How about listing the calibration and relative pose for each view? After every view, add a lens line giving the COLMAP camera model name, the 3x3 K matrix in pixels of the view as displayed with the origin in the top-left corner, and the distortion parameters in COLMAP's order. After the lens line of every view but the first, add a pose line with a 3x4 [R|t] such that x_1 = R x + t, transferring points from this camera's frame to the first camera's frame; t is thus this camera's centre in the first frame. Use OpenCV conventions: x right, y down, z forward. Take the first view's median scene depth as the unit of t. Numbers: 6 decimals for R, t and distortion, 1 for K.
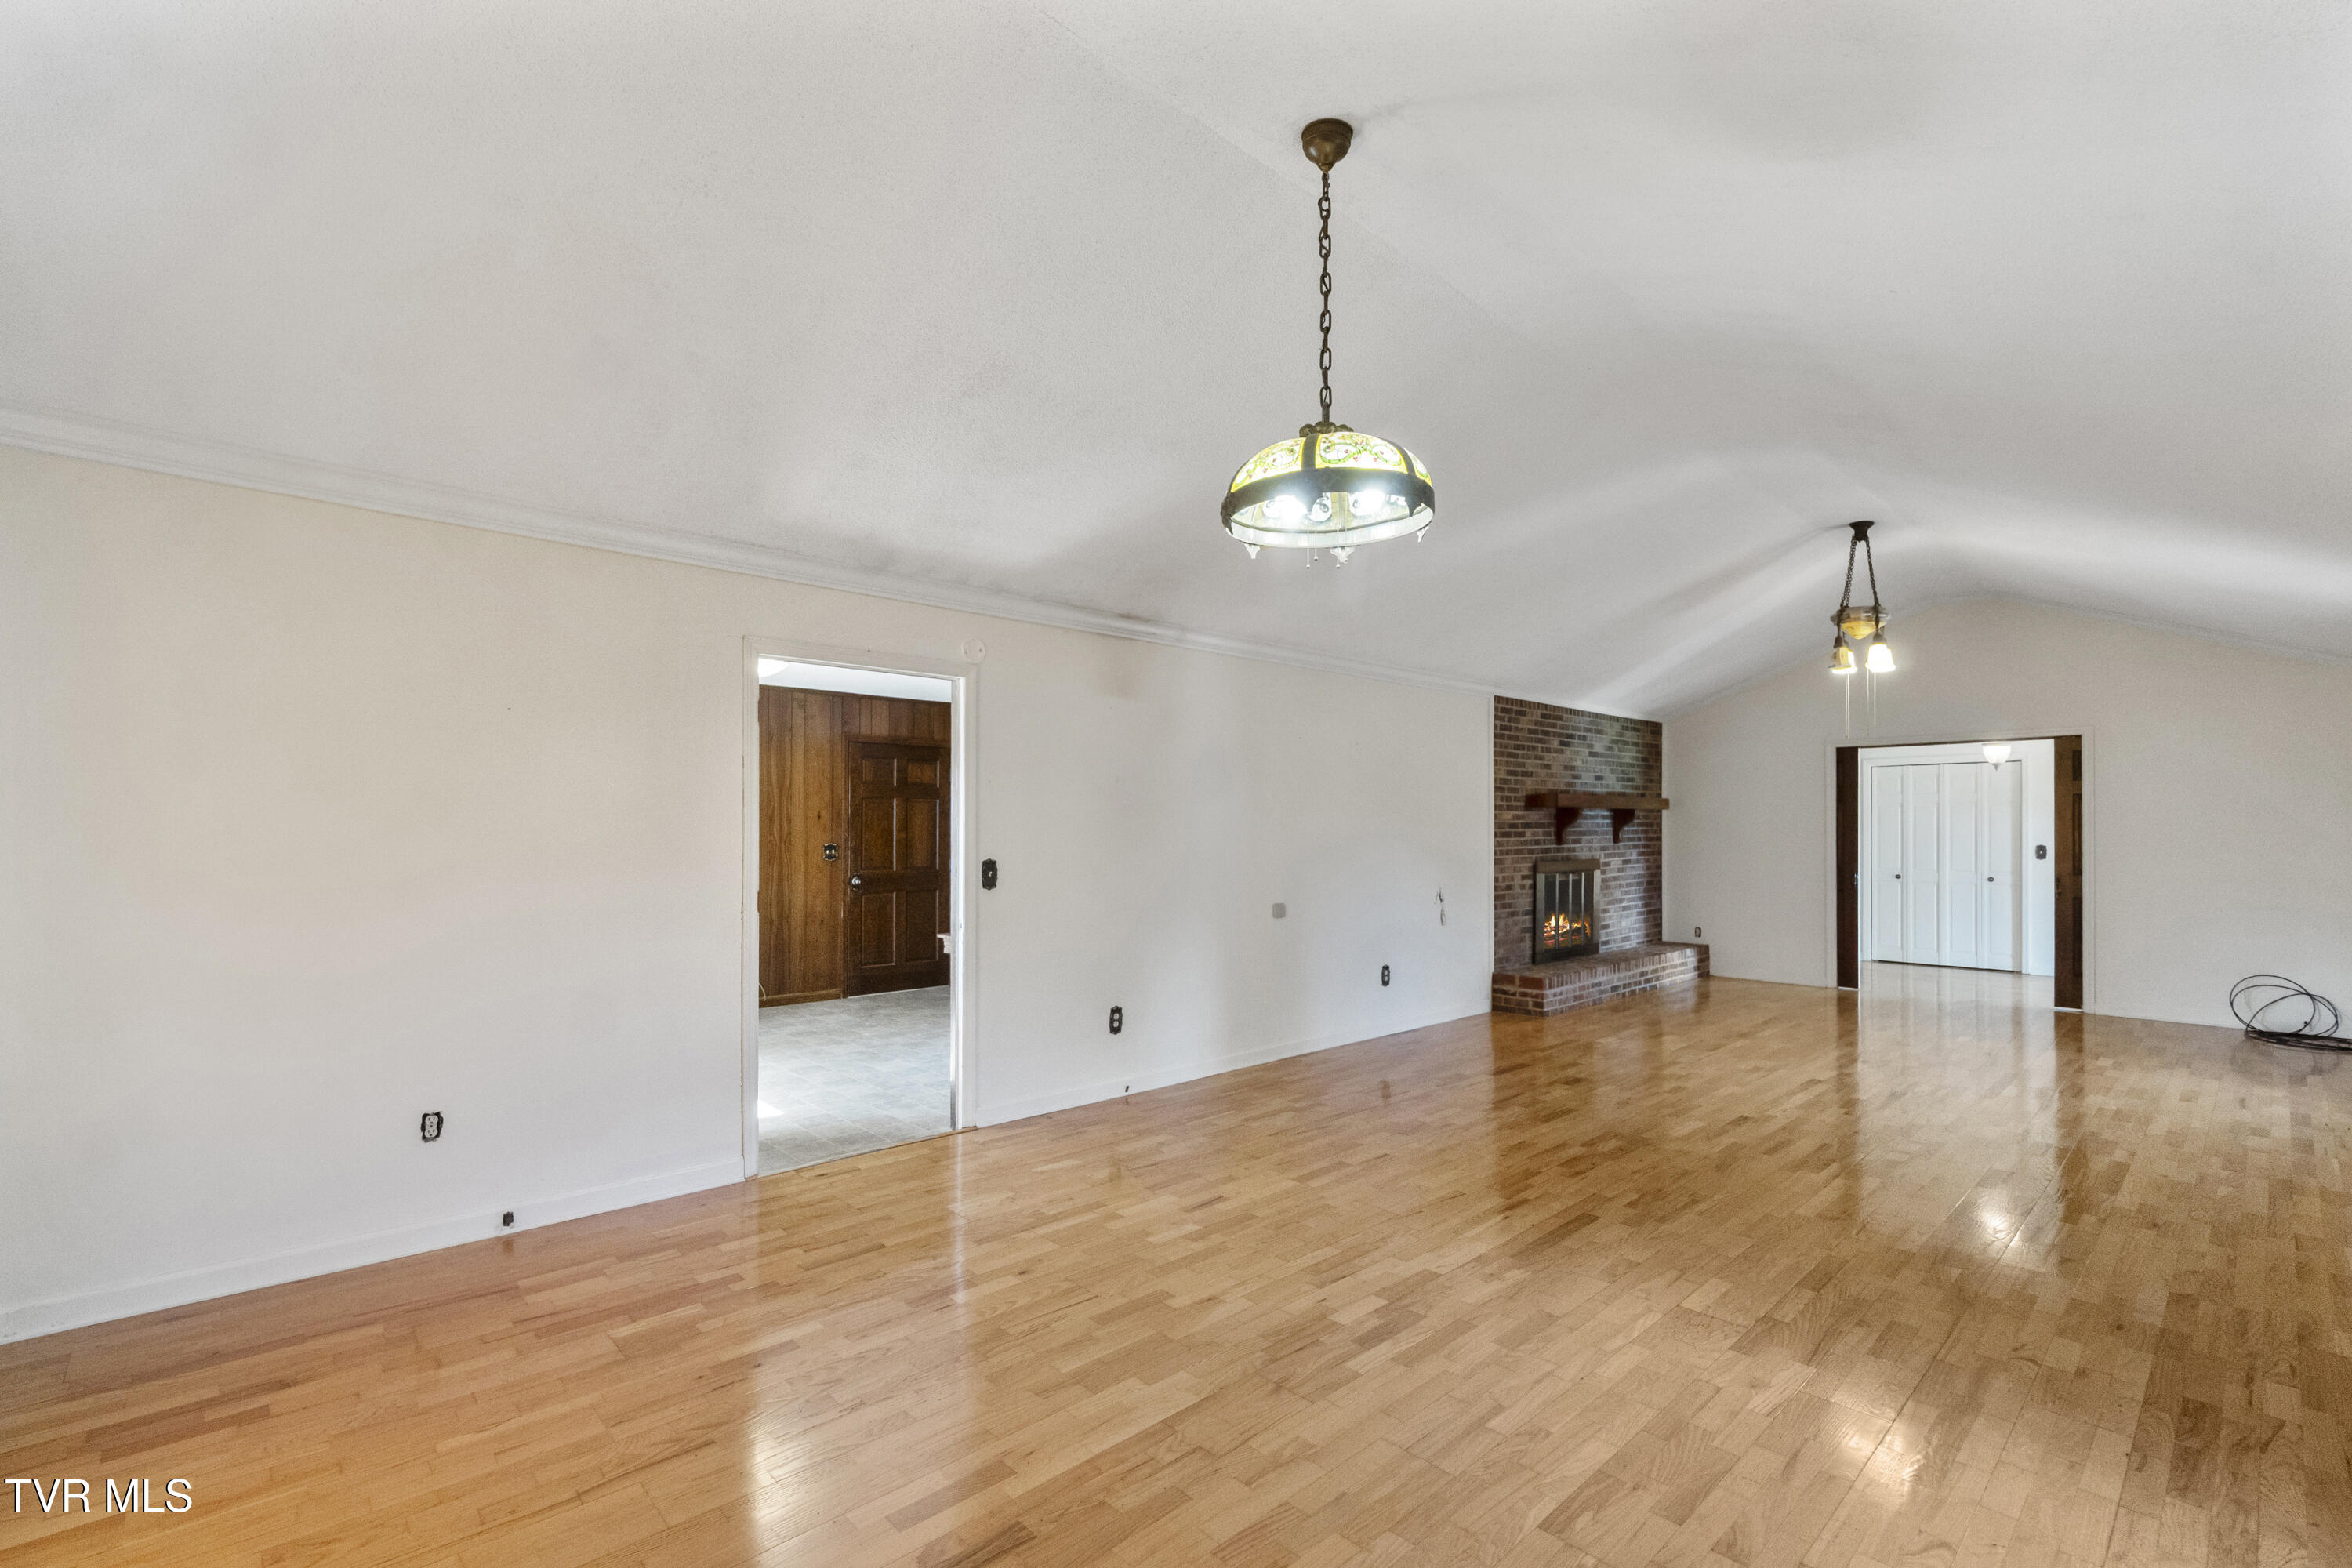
lens RADIAL K [[1028.6, 0, 1185.1], [0, 1028.6, 814.5], [0, 0, 1]] dist [-0.002861, -0.000546]
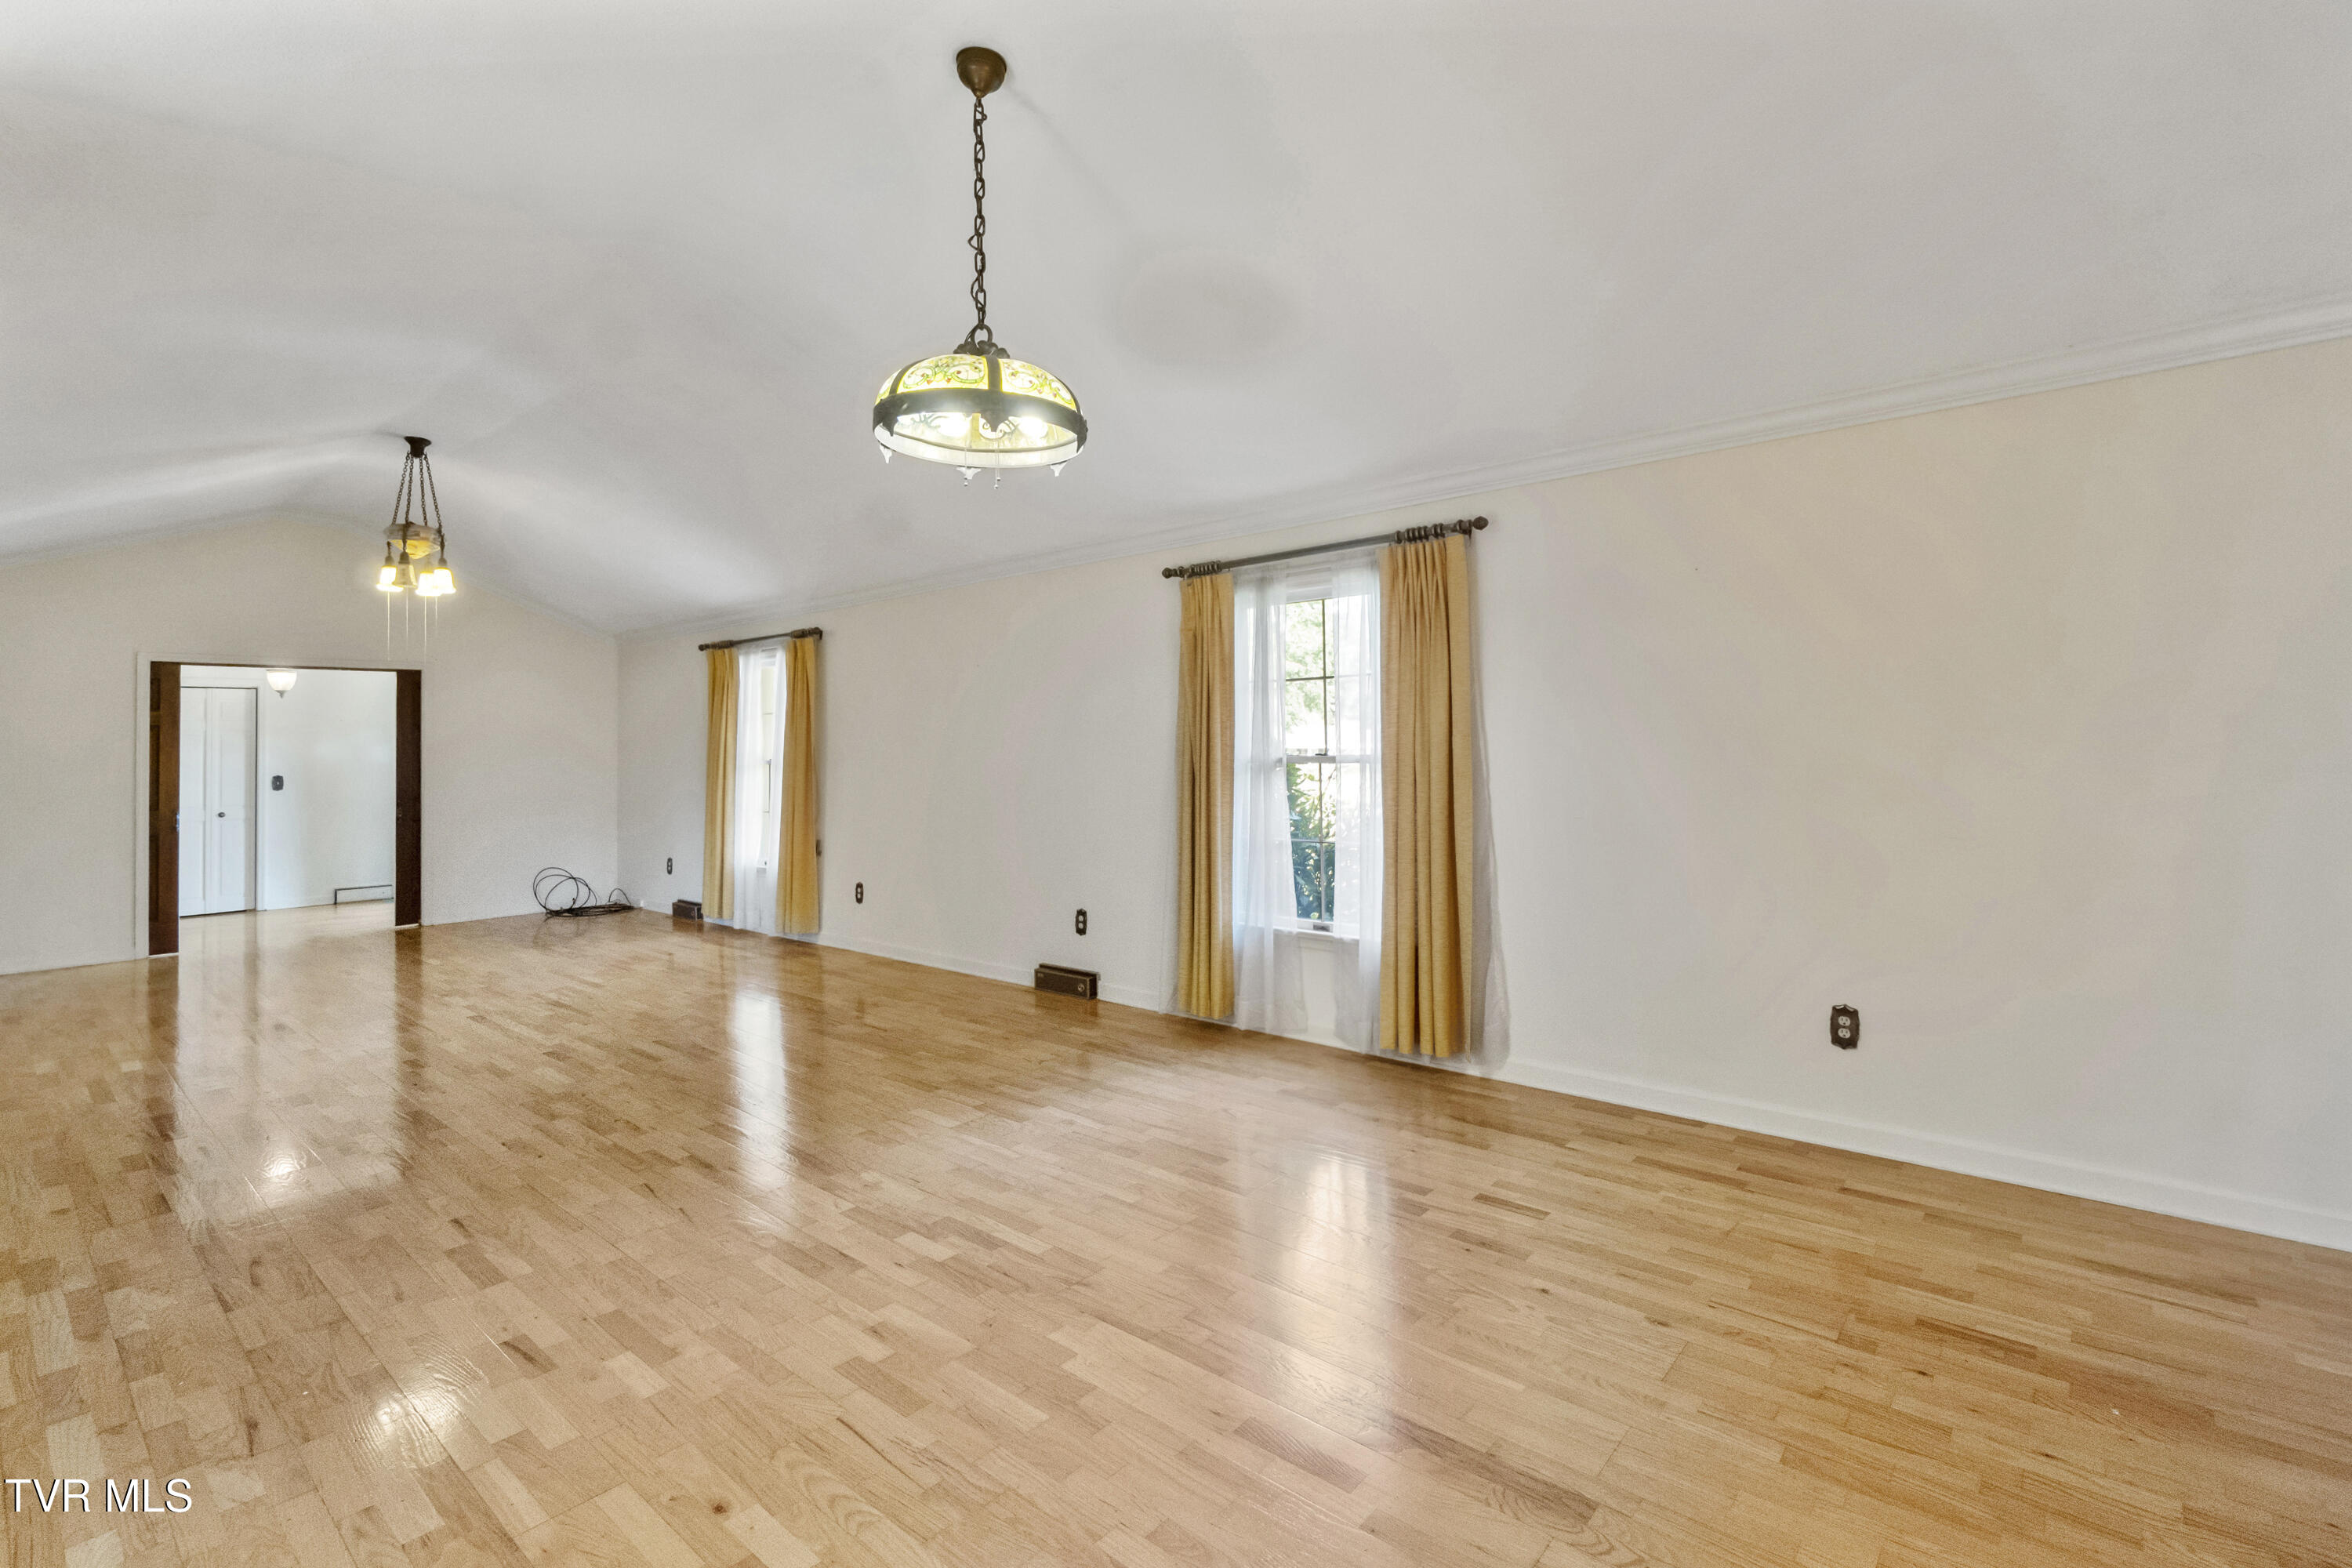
lens RADIAL K [[1028.6, 0, 1188.6], [0, 1028.6, 734.5], [0, 0, 1]] dist [-0.002861, -0.000546]
pose [[-0.082454, 0.009066, 0.996554, -0.465626], [0.003393, 0.999955, -0.008816, 0.005073], [-0.996589, 0.002655, -0.082481, 0.471108]]
